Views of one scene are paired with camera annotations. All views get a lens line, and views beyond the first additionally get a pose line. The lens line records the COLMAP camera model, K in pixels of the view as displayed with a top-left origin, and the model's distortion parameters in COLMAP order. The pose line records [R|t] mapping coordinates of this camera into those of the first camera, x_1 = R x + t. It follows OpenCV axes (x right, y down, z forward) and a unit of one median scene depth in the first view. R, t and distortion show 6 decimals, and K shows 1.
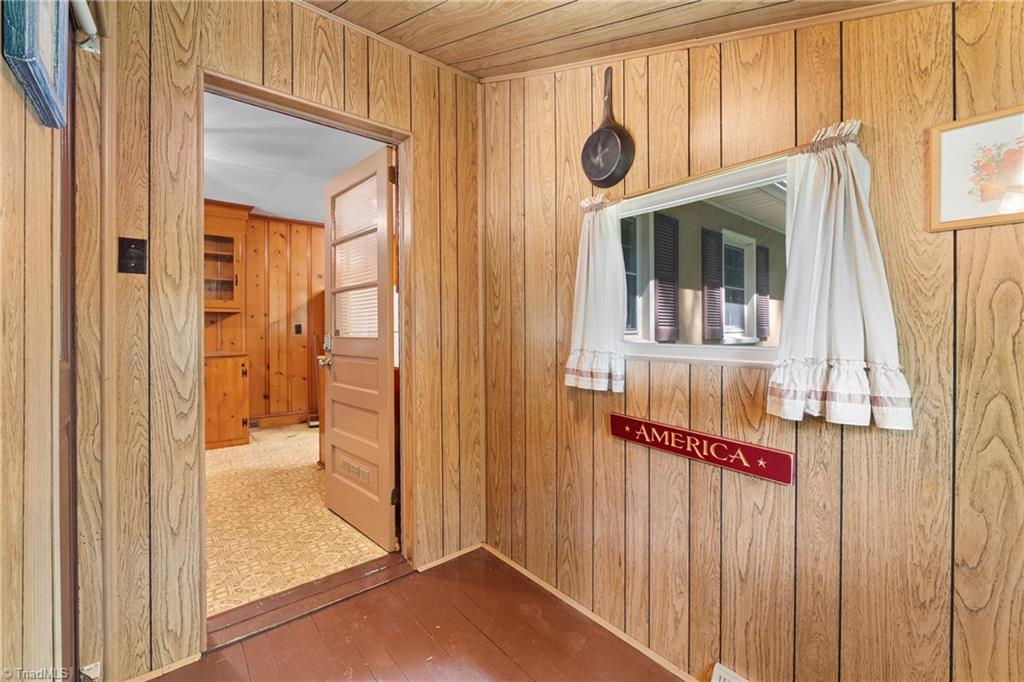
lens RADIAL K [[431.9, 0, 512.1], [0, 431.9, 332.1], [0, 0, 1]] dist [-0.002458, 0.000089]
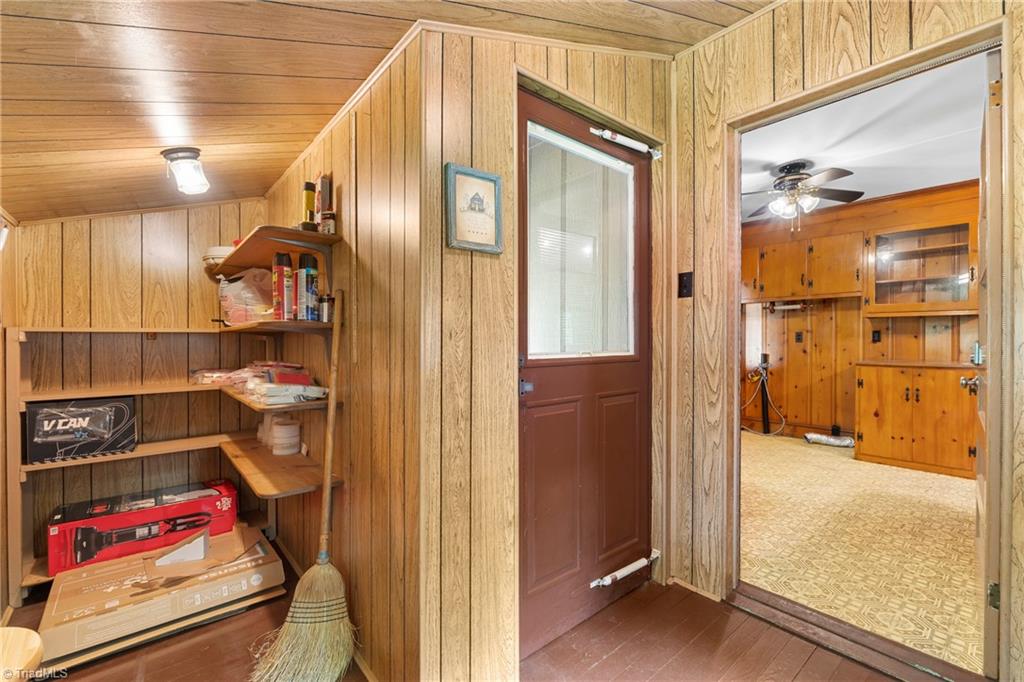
lens RADIAL K [[440.7, 0, 511.9], [0, 440.7, 345.7], [0, 0, 1]] dist [-0.000823, -0.000075]
pose [[0.012481, 0.018287, -0.999755, 0.409081], [-0.002177, 0.999831, 0.018261, -0.001796], [0.999920, 0.001948, 0.012518, 0.300530]]
